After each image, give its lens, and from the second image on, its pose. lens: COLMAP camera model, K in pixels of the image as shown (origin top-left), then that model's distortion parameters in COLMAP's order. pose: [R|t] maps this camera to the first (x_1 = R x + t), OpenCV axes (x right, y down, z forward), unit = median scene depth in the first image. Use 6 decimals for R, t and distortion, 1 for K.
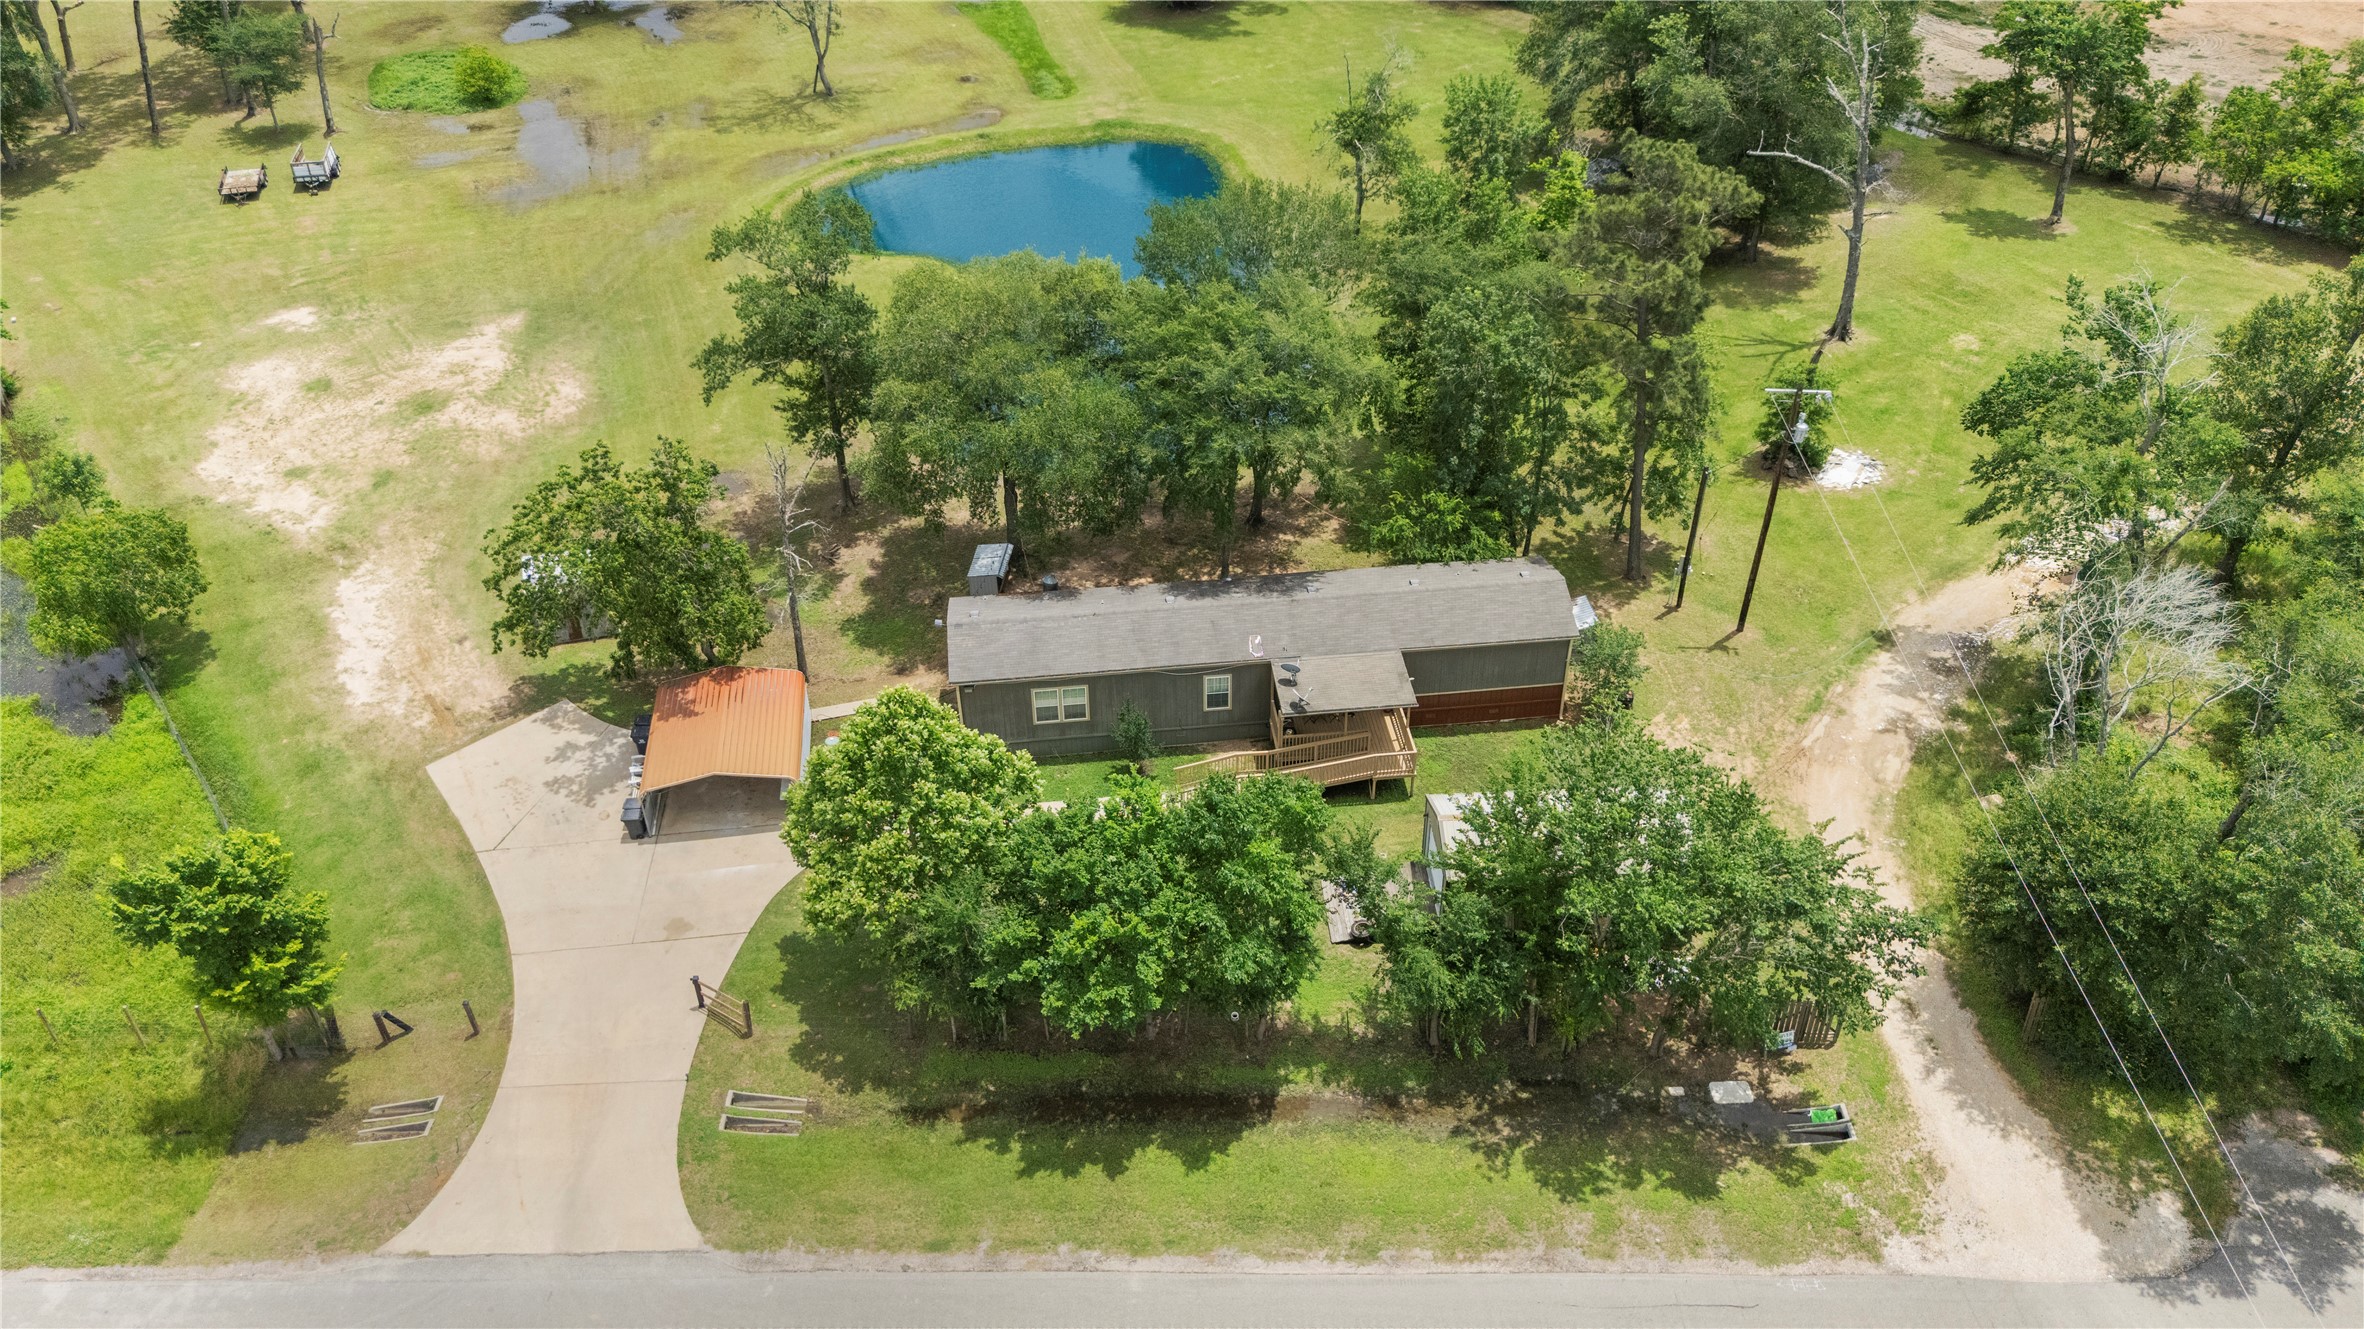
lens RADIAL K [[1728.1, 0, 1186.7], [0, 1728.1, 661.3], [0, 0, 1]] dist [0.057283, -0.008361]
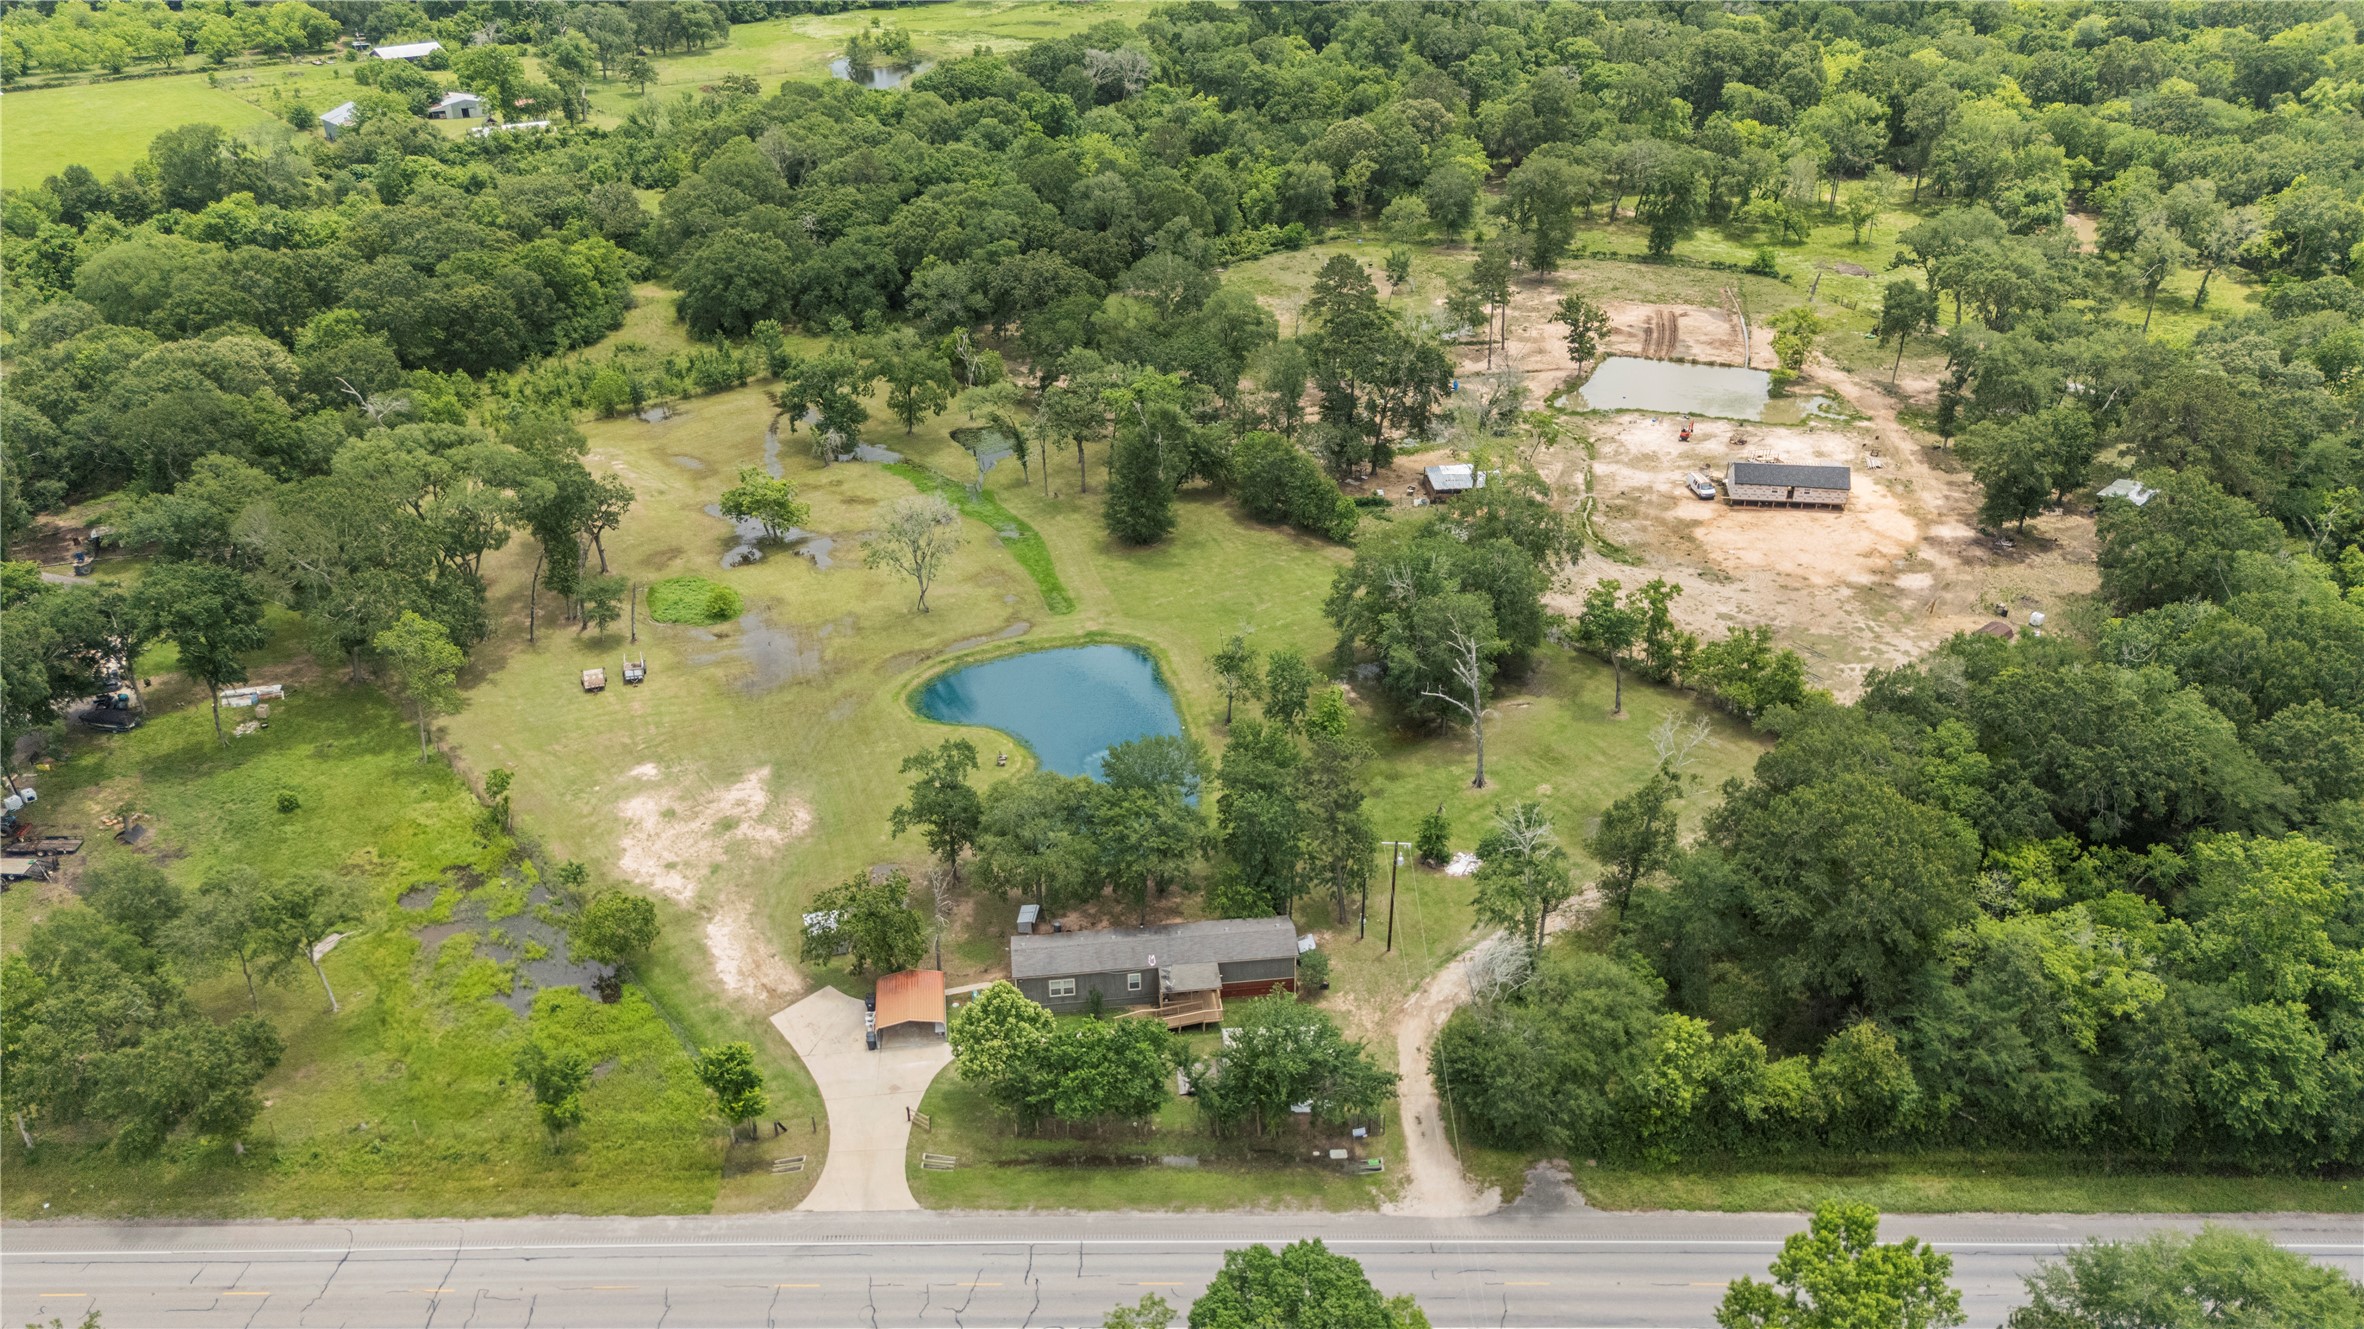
lens RADIAL K [[1728.1, 0, 1212.3], [0, 1728.1, 601.6], [0, 0, 1]] dist [0.057283, -0.008361]
pose [[0.999794, 0.004905, 0.019673, 0.070104], [-0.001122, 0.982189, -0.187891, -0.042243], [-0.020244, 0.187831, 0.981993, -1.232276]]
